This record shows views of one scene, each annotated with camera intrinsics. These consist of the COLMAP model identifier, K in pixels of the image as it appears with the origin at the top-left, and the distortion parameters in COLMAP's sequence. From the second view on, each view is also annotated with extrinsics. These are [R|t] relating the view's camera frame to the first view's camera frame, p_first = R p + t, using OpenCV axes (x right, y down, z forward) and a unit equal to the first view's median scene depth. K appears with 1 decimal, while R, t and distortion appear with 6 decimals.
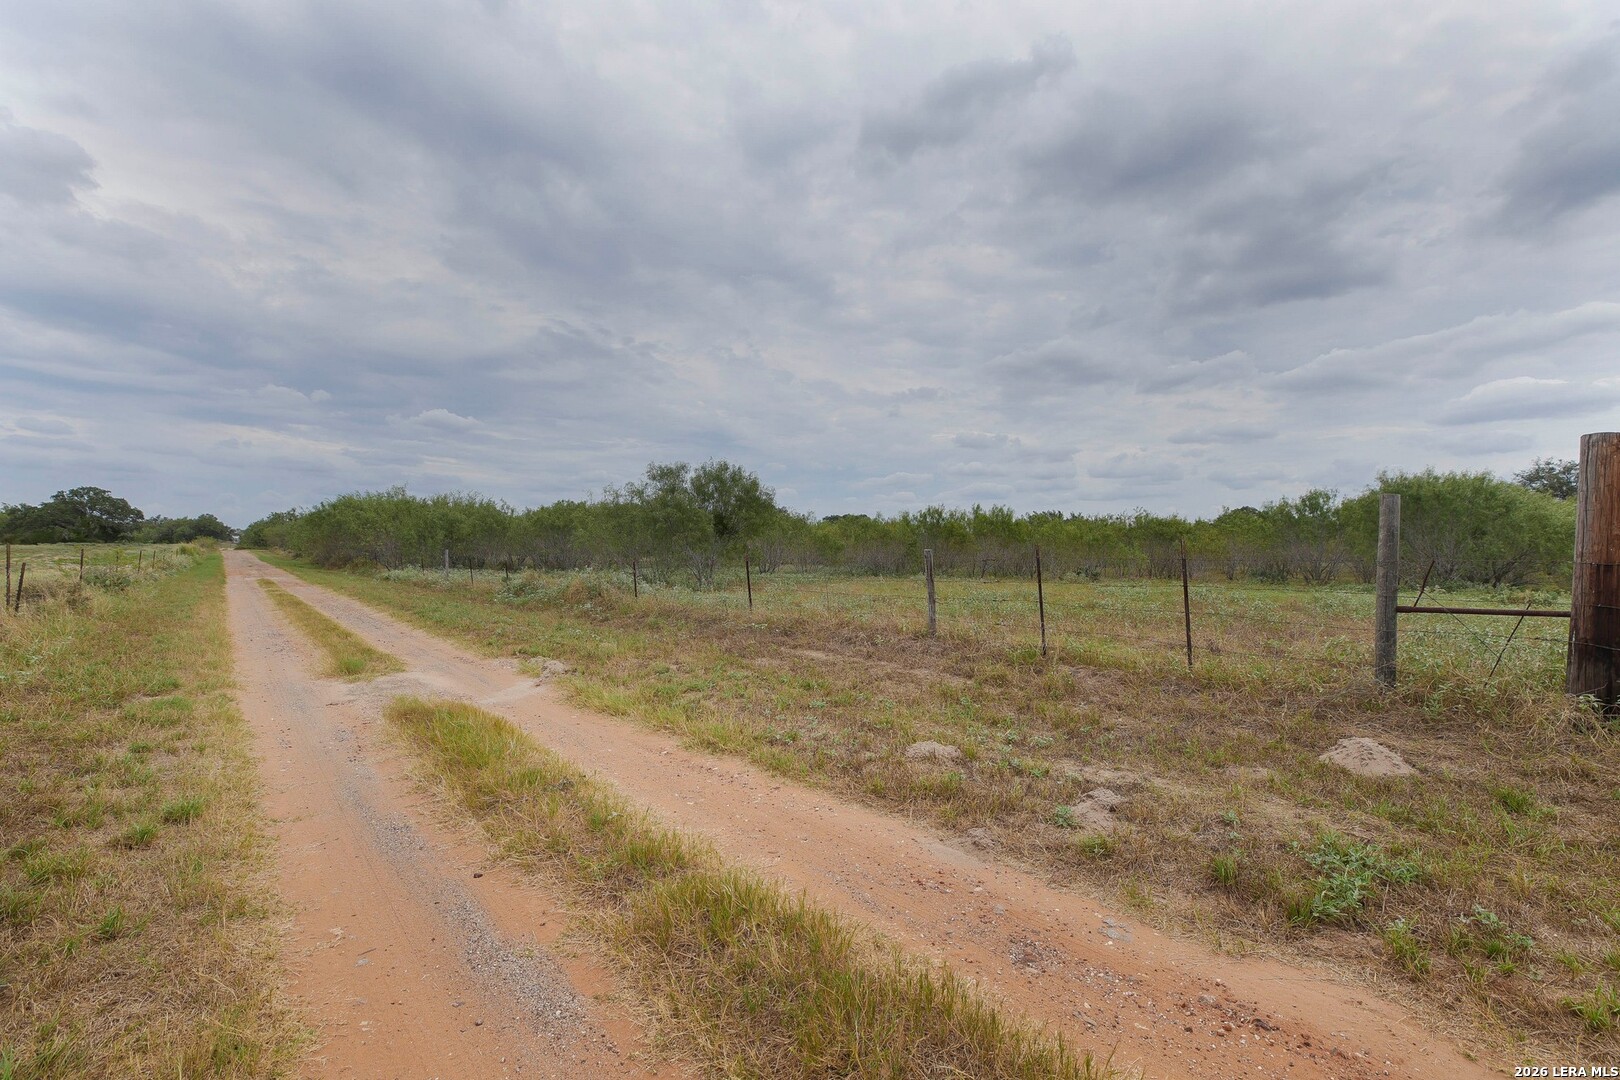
lens RADIAL K [[766.5, 0, 816.9], [0, 766.5, 537.0], [0, 0, 1]] dist [0.000537, 0.005105]
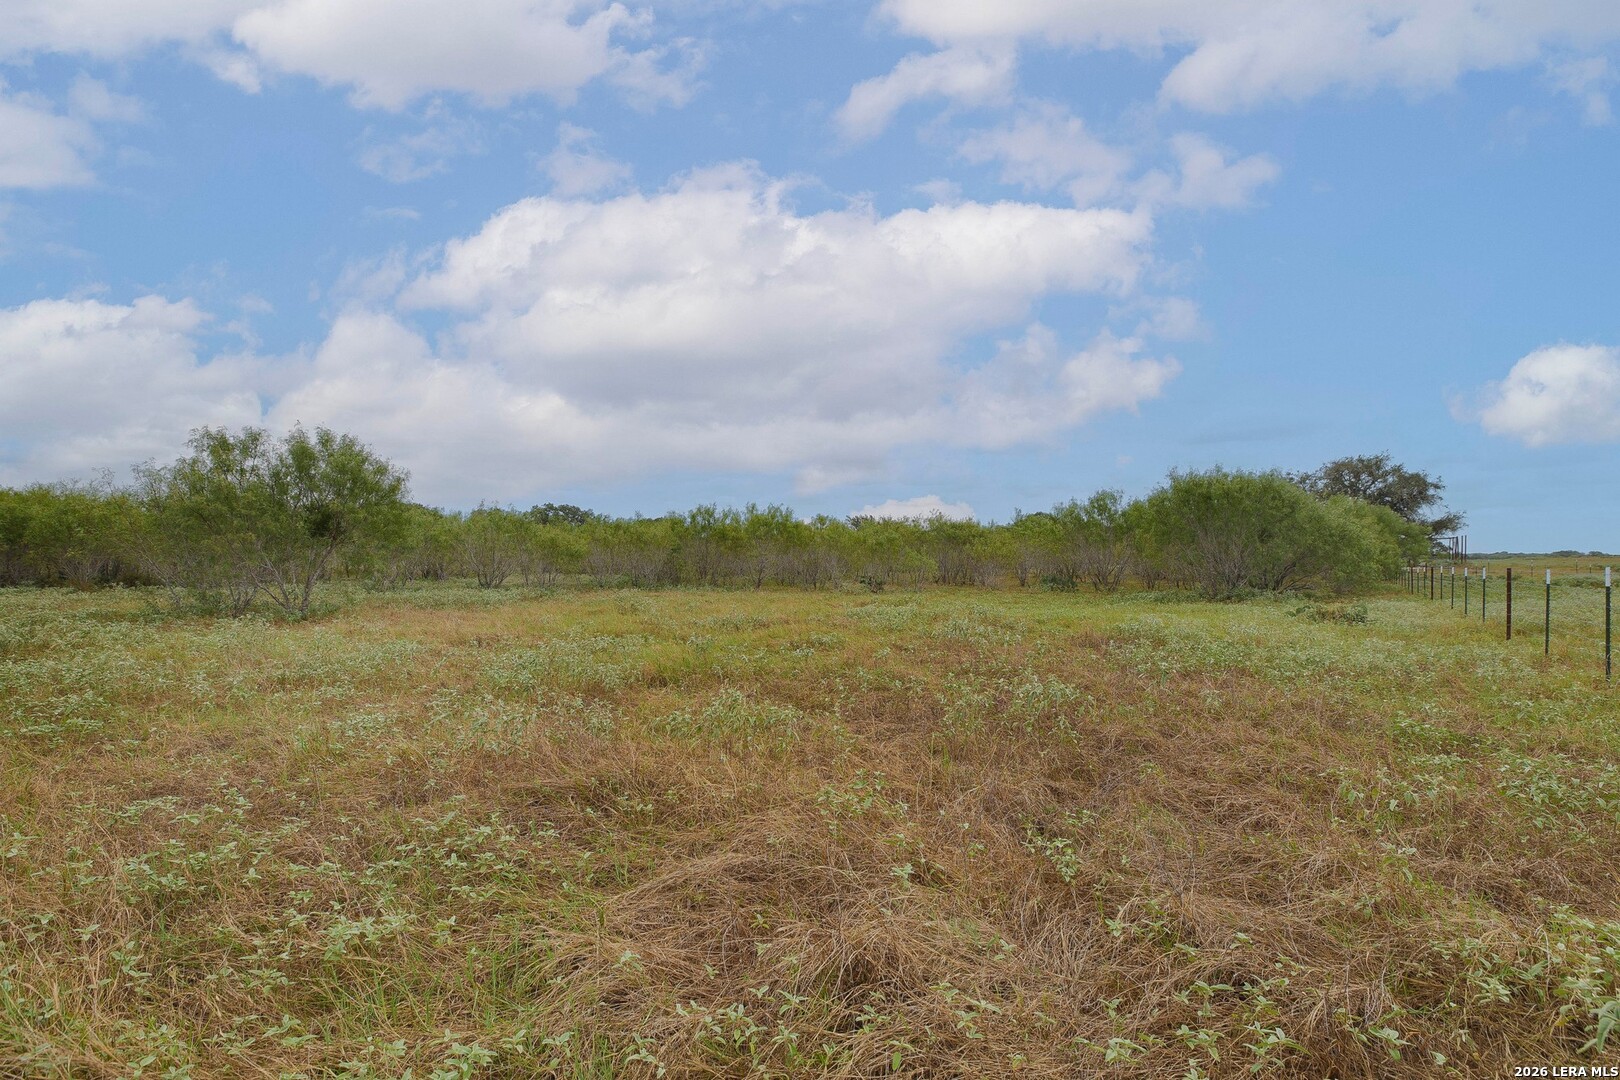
lens RADIAL K [[766.5, 0, 805.6], [0, 766.5, 541.3], [0, 0, 1]] dist [0.000537, 0.005105]
pose [[0.977326, -0.001239, 0.211736, 0.087677], [0.001305, 0.999999, -0.000172, 0.000748], [-0.211736, 0.000445, 0.977327, 0.149254]]
